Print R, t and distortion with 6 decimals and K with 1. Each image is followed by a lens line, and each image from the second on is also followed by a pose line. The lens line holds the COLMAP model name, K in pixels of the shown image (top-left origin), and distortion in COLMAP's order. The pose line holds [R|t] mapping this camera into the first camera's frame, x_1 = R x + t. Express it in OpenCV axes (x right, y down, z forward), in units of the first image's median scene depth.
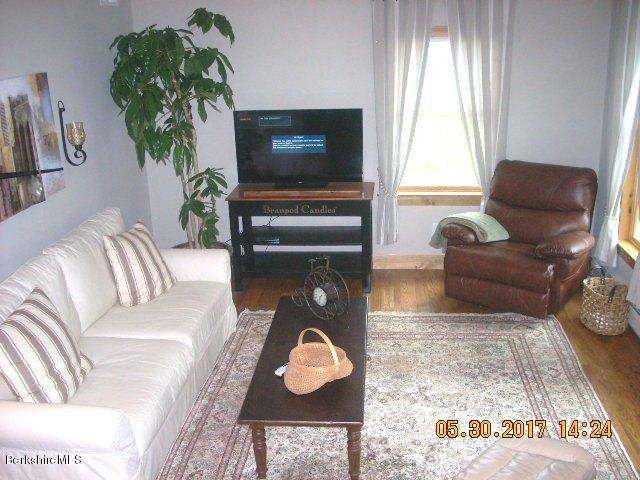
lens RADIAL K [[691.9, 0, 317.2], [0, 691.9, 245.5], [0, 0, 1]] dist [-0.126047, 0.000000]
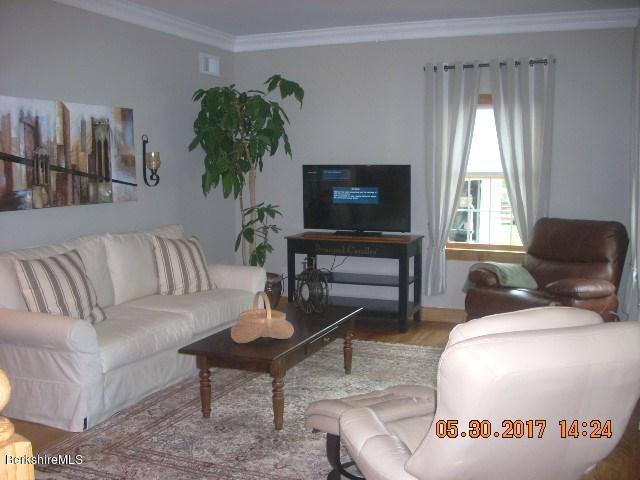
lens RADIAL K [[691.9, 0, 317.7], [0, 691.9, 234.1], [0, 0, 1]] dist [-0.126047, 0.000000]
pose [[0.957040, 0.058728, -0.283947, 0.297758], [-0.115853, 0.975159, -0.188792, 0.168608], [0.265807, 0.213578, 0.940070, -0.079683]]
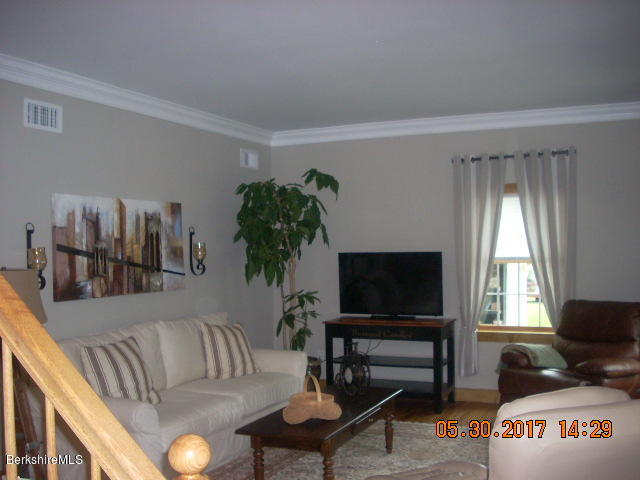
lens RADIAL K [[691.9, 0, 317.6], [0, 691.9, 240.1], [0, 0, 1]] dist [-0.126047, 0.000000]
pose [[0.947549, 0.014903, -0.319263, 0.291076], [-0.112357, 0.950685, -0.289090, 0.177063], [0.299210, 0.309798, 0.902496, -0.156575]]
